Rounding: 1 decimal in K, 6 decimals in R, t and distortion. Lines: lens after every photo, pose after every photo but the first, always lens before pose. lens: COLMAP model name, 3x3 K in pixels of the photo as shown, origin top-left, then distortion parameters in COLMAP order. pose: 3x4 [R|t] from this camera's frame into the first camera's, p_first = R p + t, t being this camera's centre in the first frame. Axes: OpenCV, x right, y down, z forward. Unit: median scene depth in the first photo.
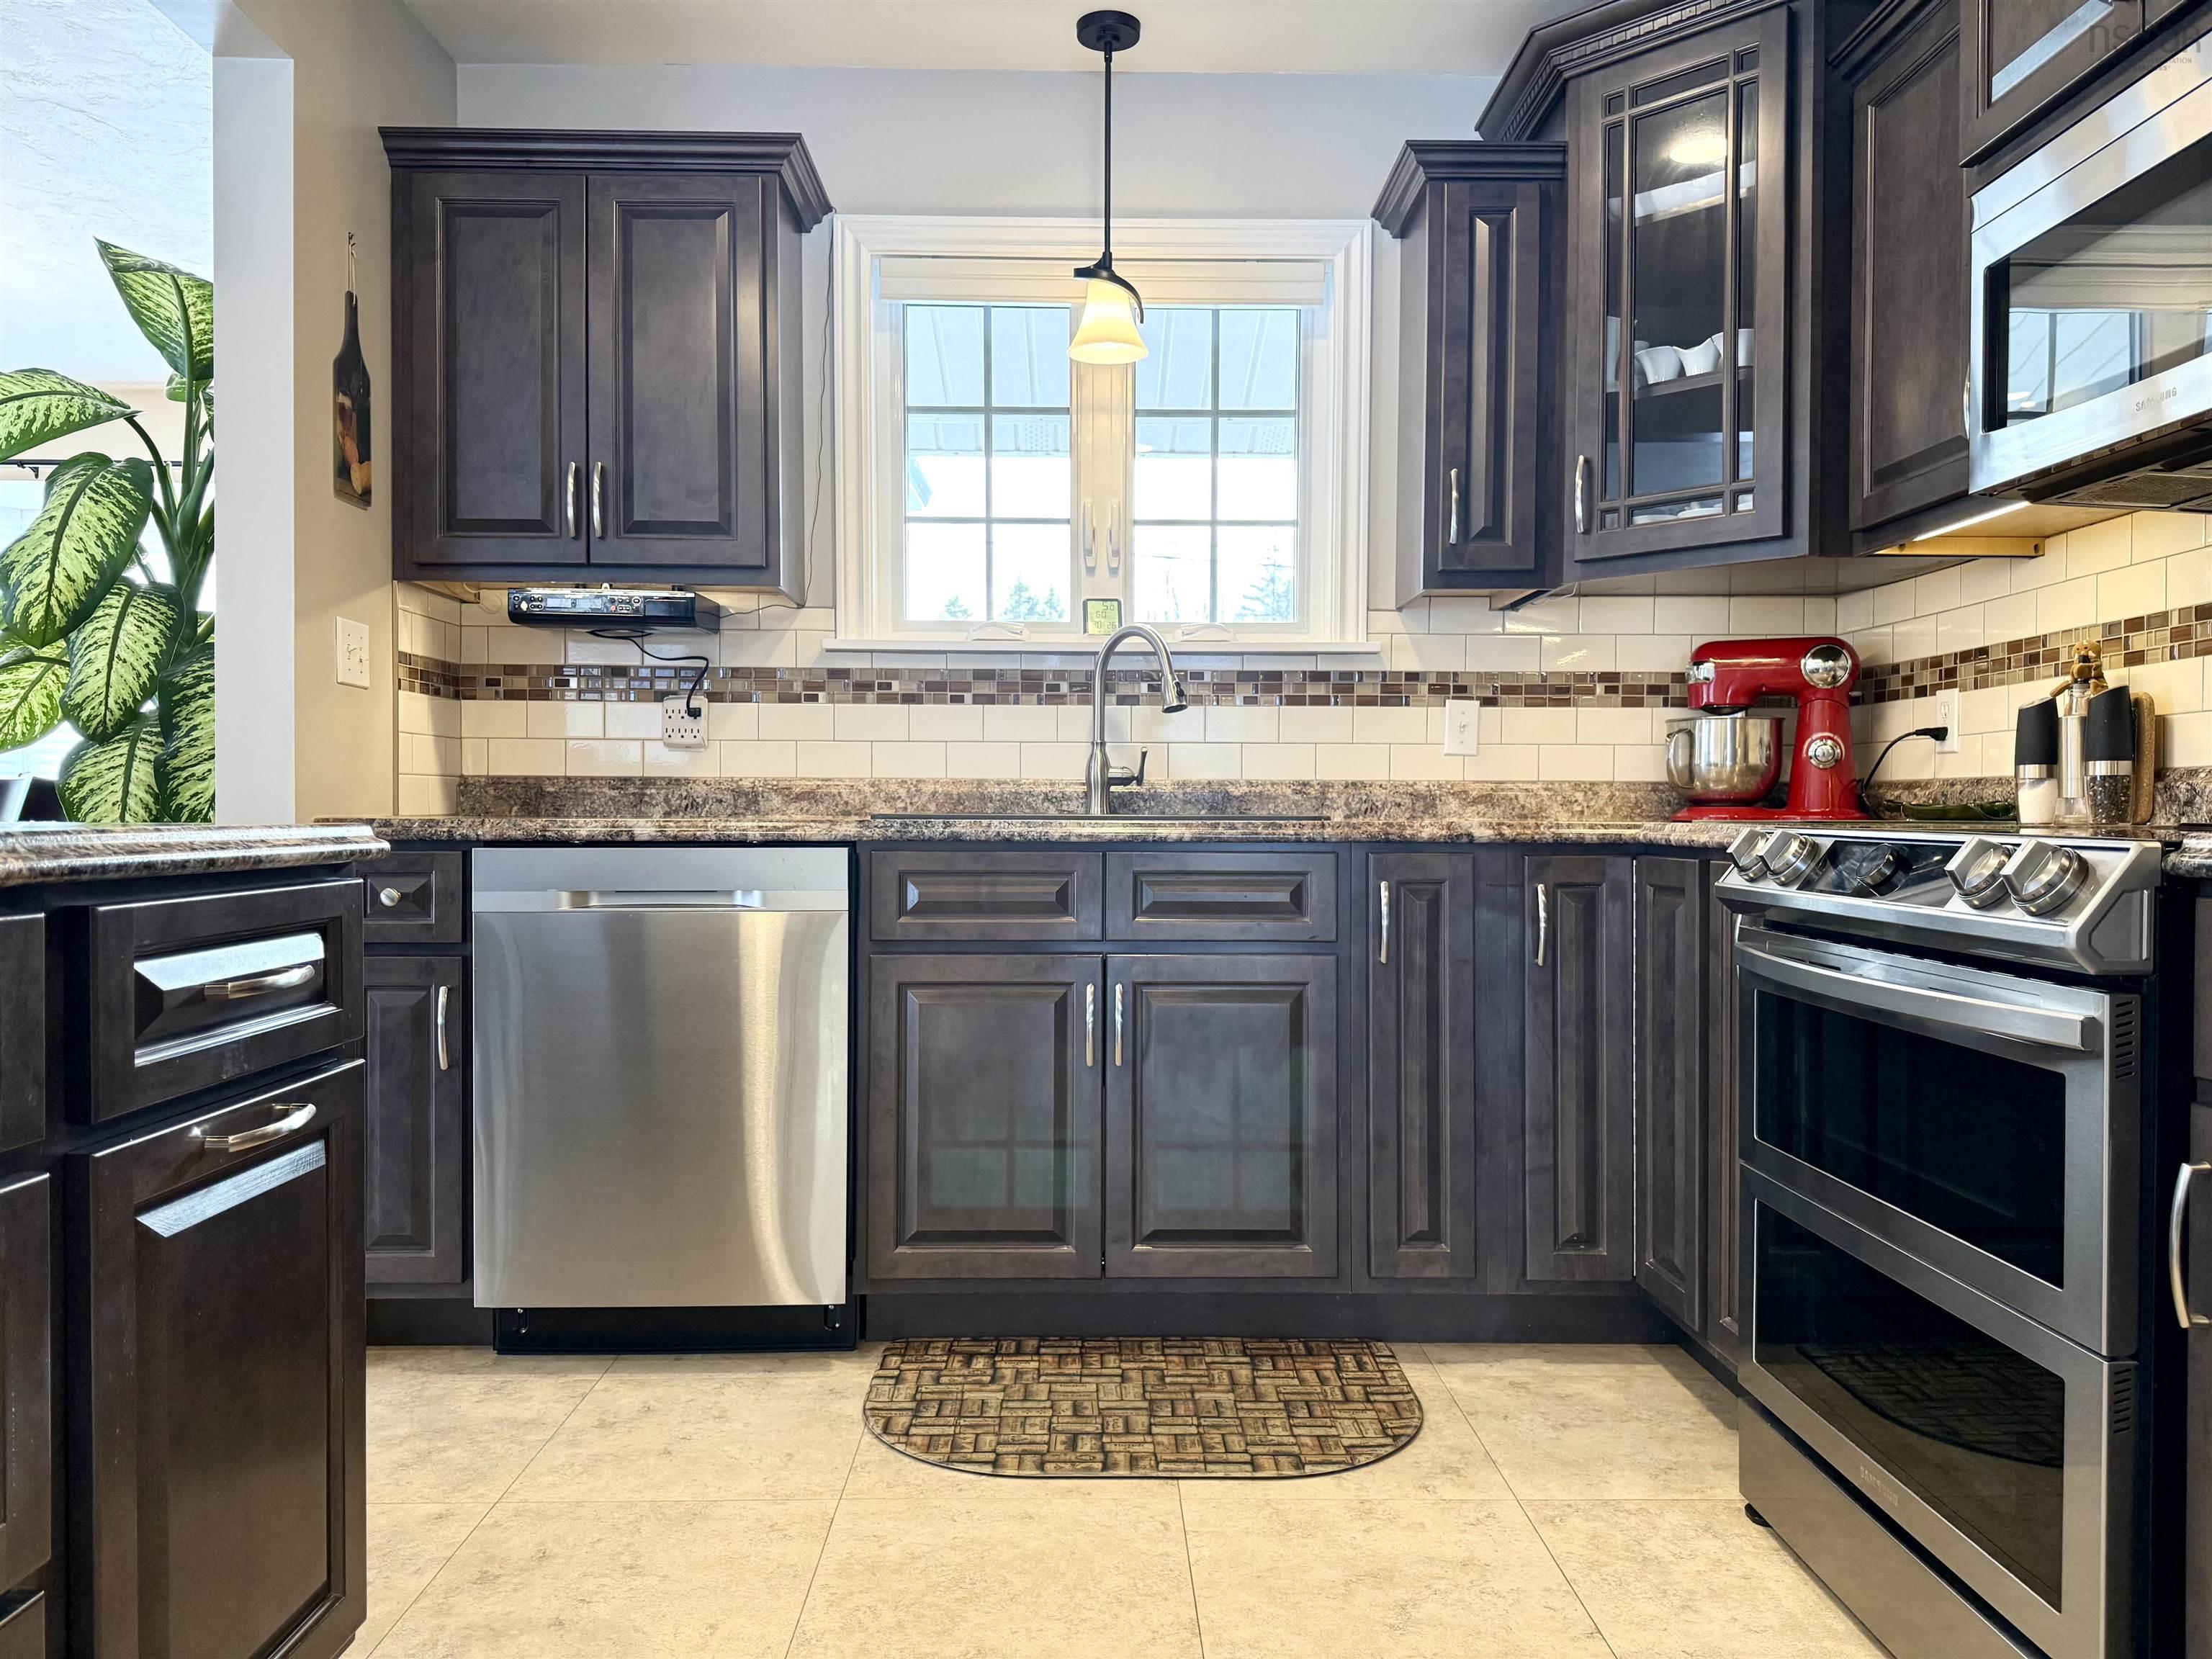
lens RADIAL K [[1552.9, 0, 1112.7], [0, 1552.9, 831.1], [0, 0, 1]] dist [0.103391, -0.157895]
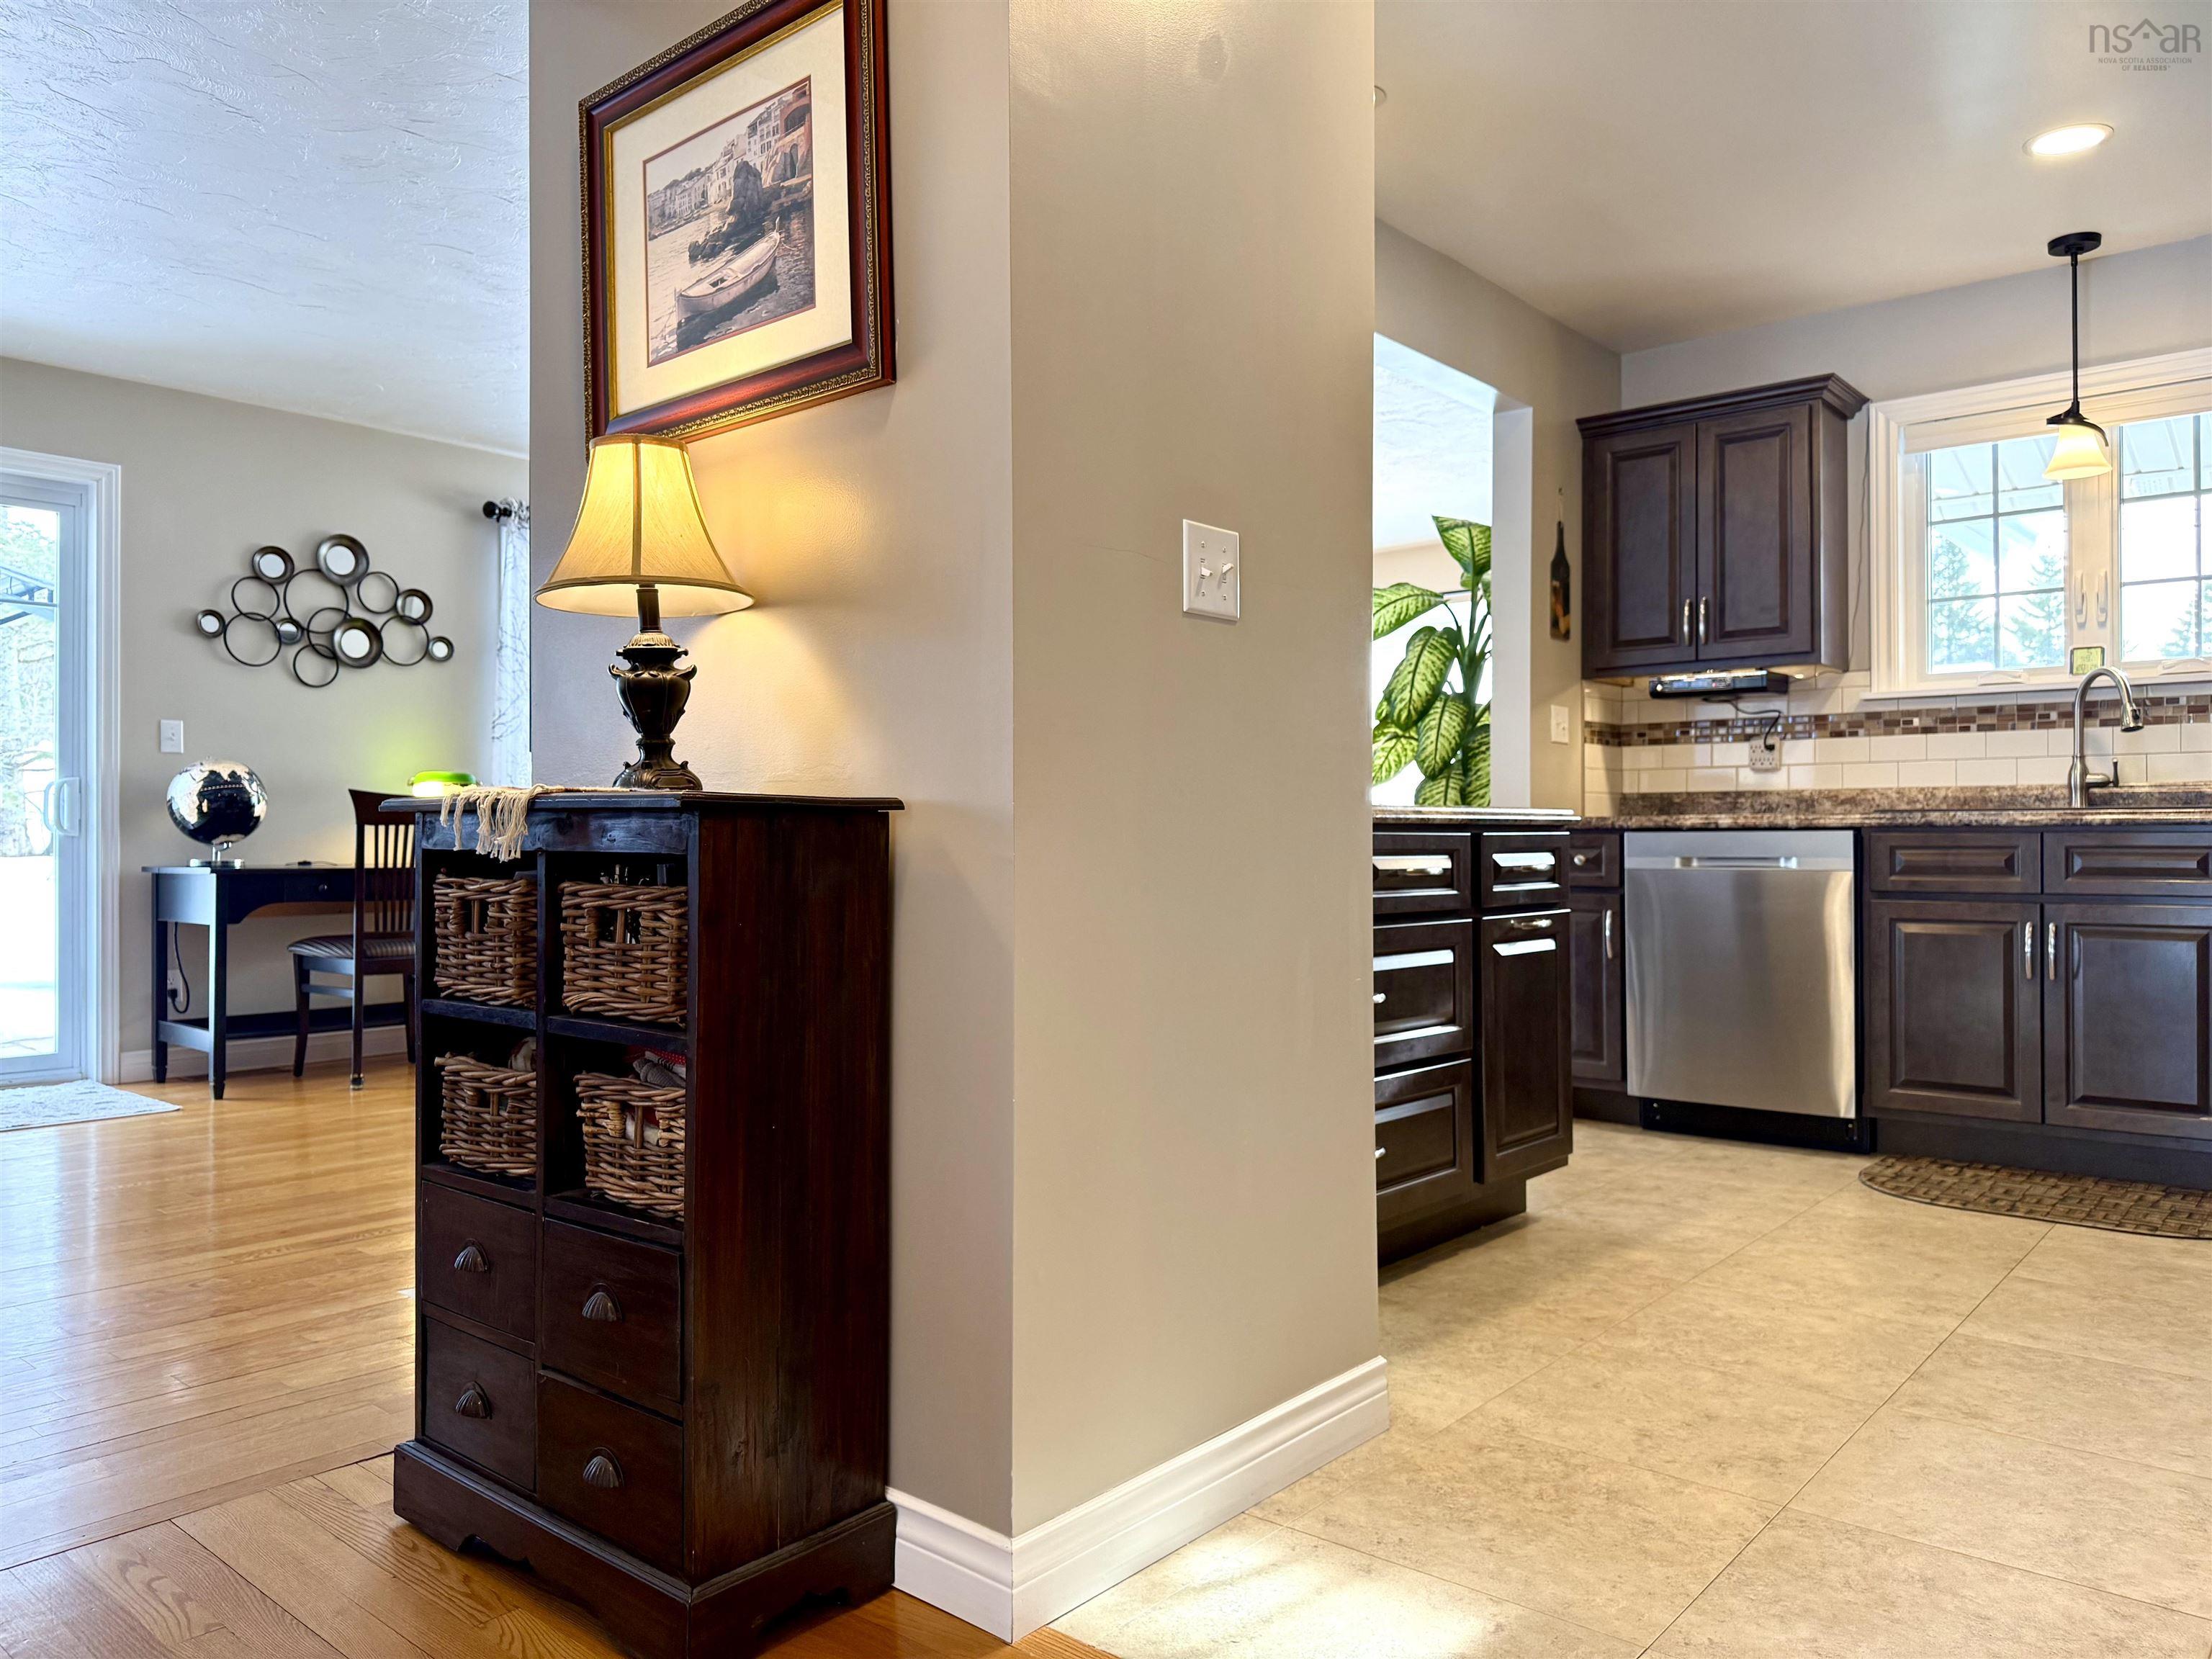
lens RADIAL K [[1552.9, 0, 1112.7], [0, 1552.9, 831.1], [0, 0, 1]] dist [0.103391, -0.157895]
pose [[0.750383, -0.009173, -0.660940, 0.283930], [-0.002184, 0.999864, -0.016356, 0.034018], [0.661000, 0.013716, 0.750260, -0.610974]]
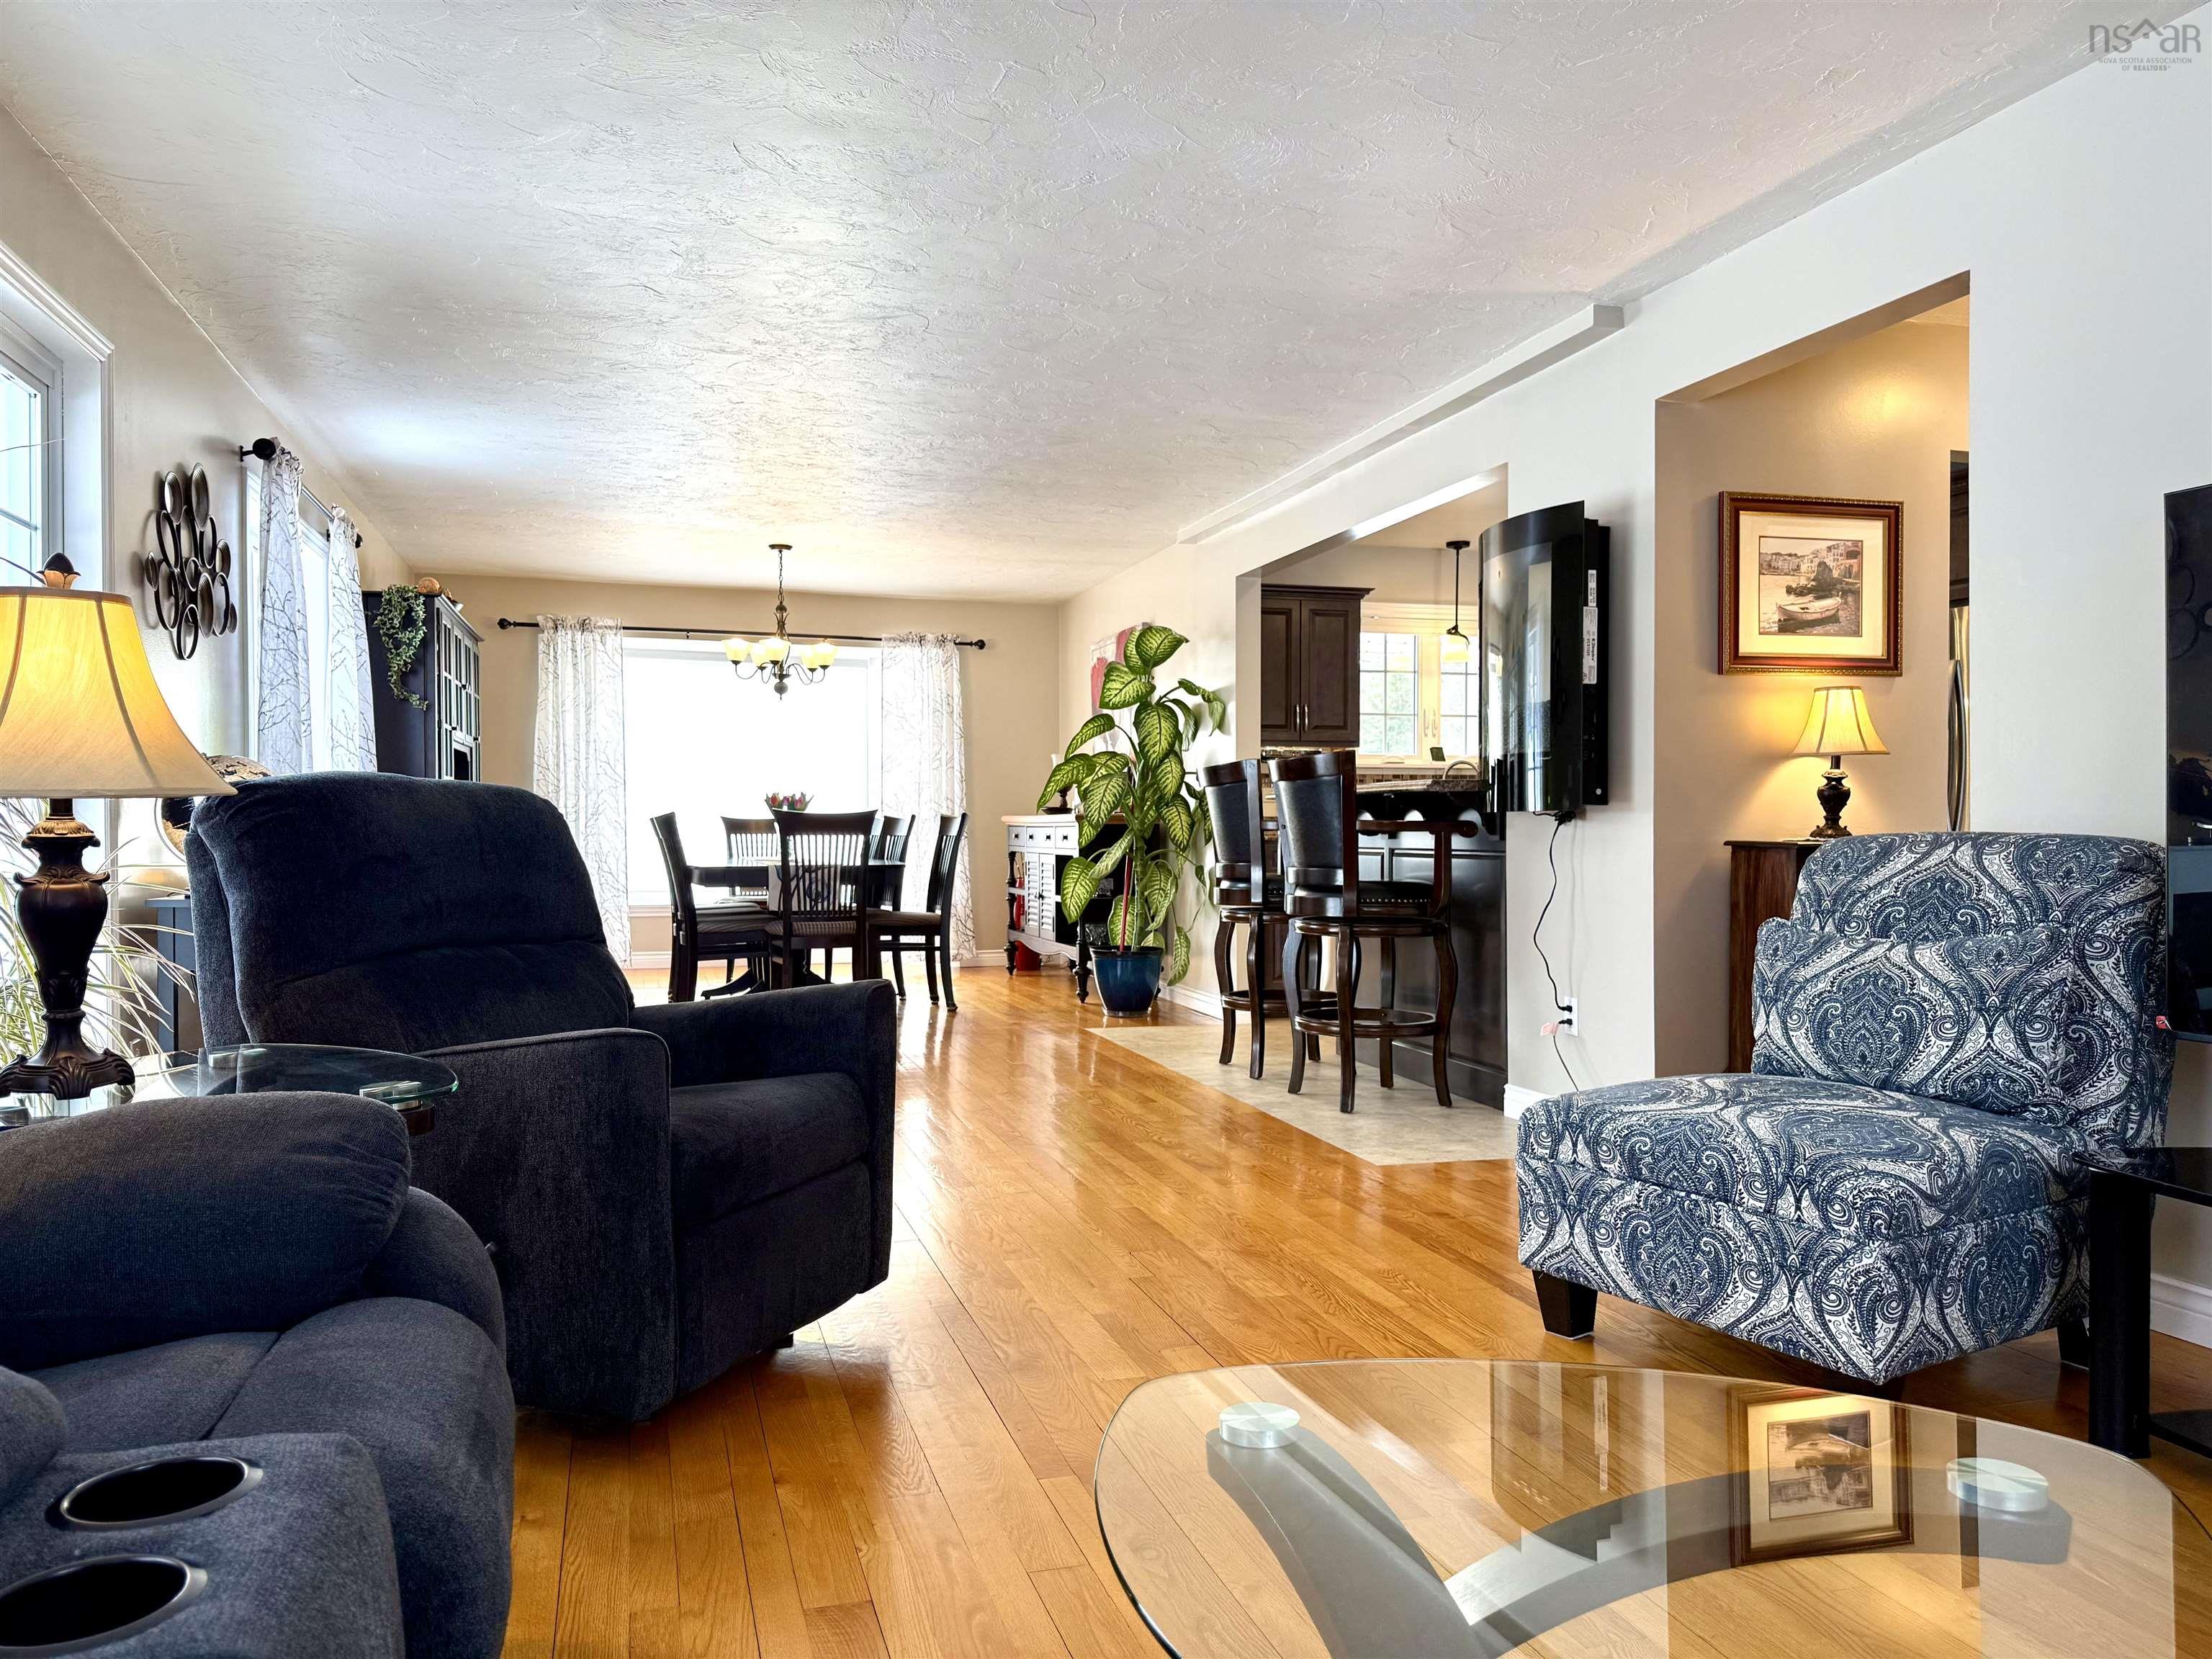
lens RADIAL K [[1584.2, 0, 1101.9], [0, 1584.2, 837.5], [0, 0, 1]] dist [0.006980, -0.017684]
pose [[0.964627, -0.011866, 0.263350, -1.364744], [0.013643, 0.999895, -0.004918, 0.003243], [-0.263264, 0.008337, 0.964688, -1.513054]]
